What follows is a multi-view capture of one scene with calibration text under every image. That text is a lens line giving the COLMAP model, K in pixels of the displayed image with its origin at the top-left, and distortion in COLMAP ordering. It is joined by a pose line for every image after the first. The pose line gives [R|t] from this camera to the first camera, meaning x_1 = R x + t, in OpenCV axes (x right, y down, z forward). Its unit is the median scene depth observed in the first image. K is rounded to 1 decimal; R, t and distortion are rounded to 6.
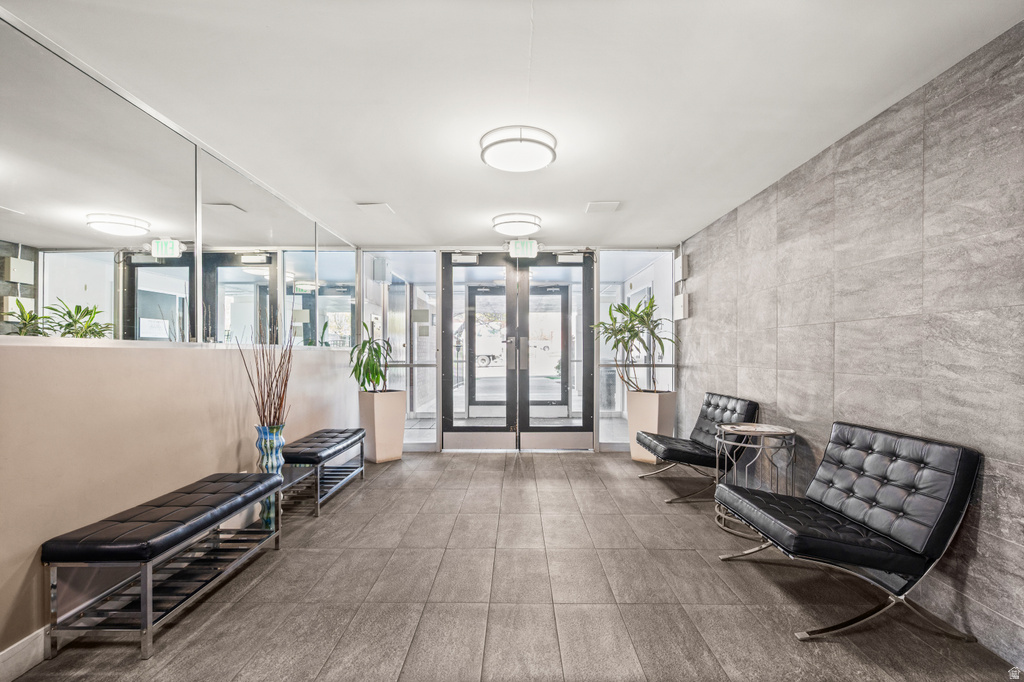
lens RADIAL K [[460.1, 0, 512.4], [0, 460.1, 346.2], [0, 0, 1]] dist [0.000144, 0.000003]
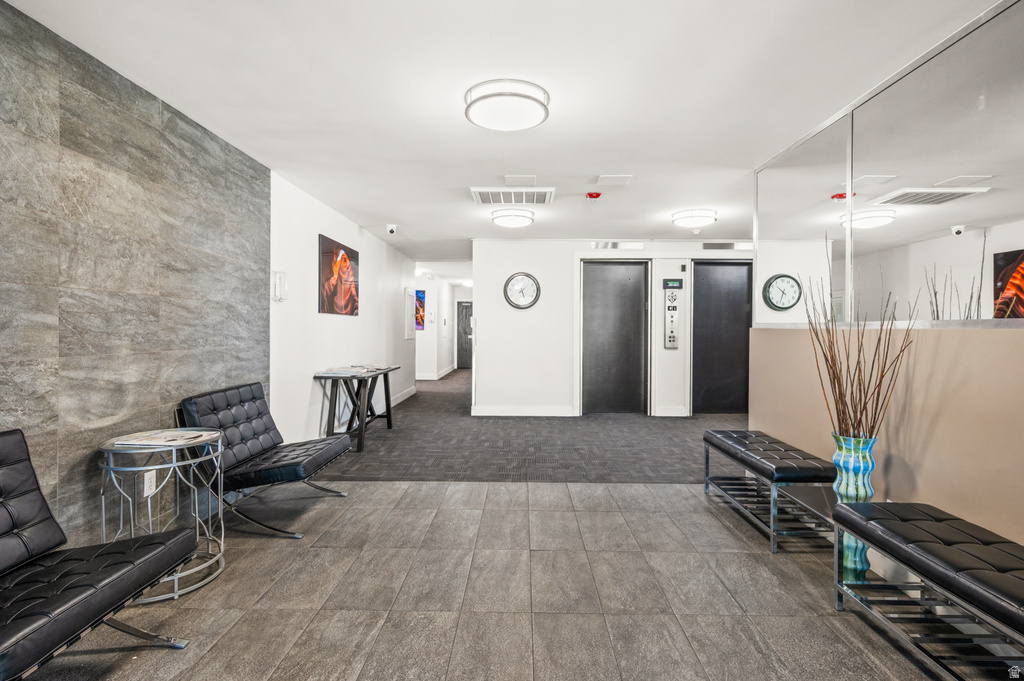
lens RADIAL K [[501.4, 0, 512.5], [0, 501.4, 337.2], [0, 0, 1]] dist [-0.000180, -0.000026]
pose [[-0.999909, -0.004838, 0.012570, -0.014566], [-0.004772, 0.999975, 0.005224, 0.023955], [-0.012595, 0.005163, -0.999907, 2.229702]]
